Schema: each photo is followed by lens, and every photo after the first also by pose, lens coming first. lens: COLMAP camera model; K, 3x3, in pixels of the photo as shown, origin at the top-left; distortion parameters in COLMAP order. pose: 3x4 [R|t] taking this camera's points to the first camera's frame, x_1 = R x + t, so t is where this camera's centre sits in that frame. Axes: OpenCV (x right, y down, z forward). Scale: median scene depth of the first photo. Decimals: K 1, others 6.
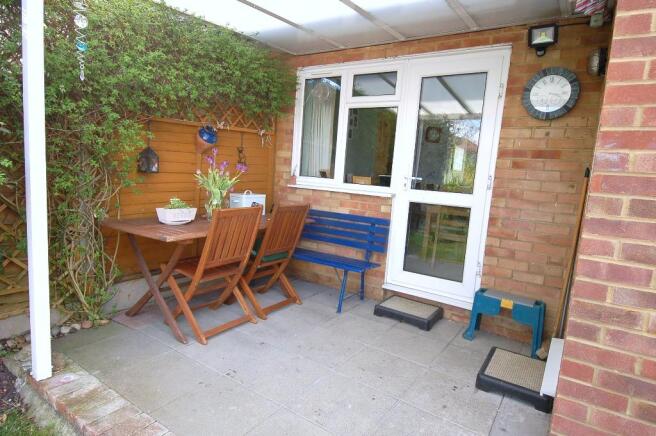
lens RADIAL K [[384.4, 0, 327.7], [0, 384.4, 223.1], [0, 0, 1]] dist [0.017405, -0.000094]
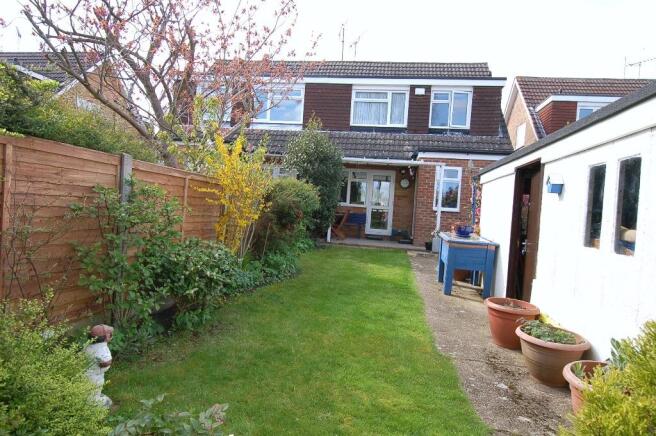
lens RADIAL K [[384.4, 0, 330.1], [0, 384.4, 218.7], [0, 0, 1]] dist [0.017405, -0.000094]
pose [[0.911176, -0.016121, 0.411703, -1.886350], [0.051437, 0.995868, -0.074845, 0.333559], [-0.408795, 0.089373, 0.908240, -2.436063]]
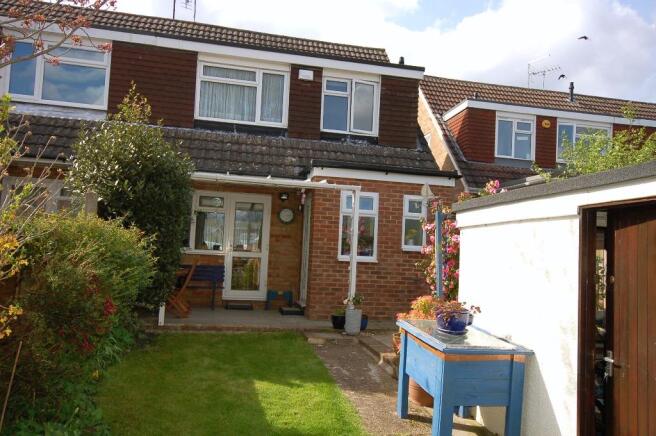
lens RADIAL K [[497.1, 0, 330.7], [0, 497.1, 218.7], [0, 0, 1]] dist [0.038631, -0.004044]
pose [[0.708385, 0.012477, 0.705716, -1.610749], [0.096165, 0.988814, -0.114010, 0.121281], [-0.699245, 0.148628, 0.699261, -1.609223]]
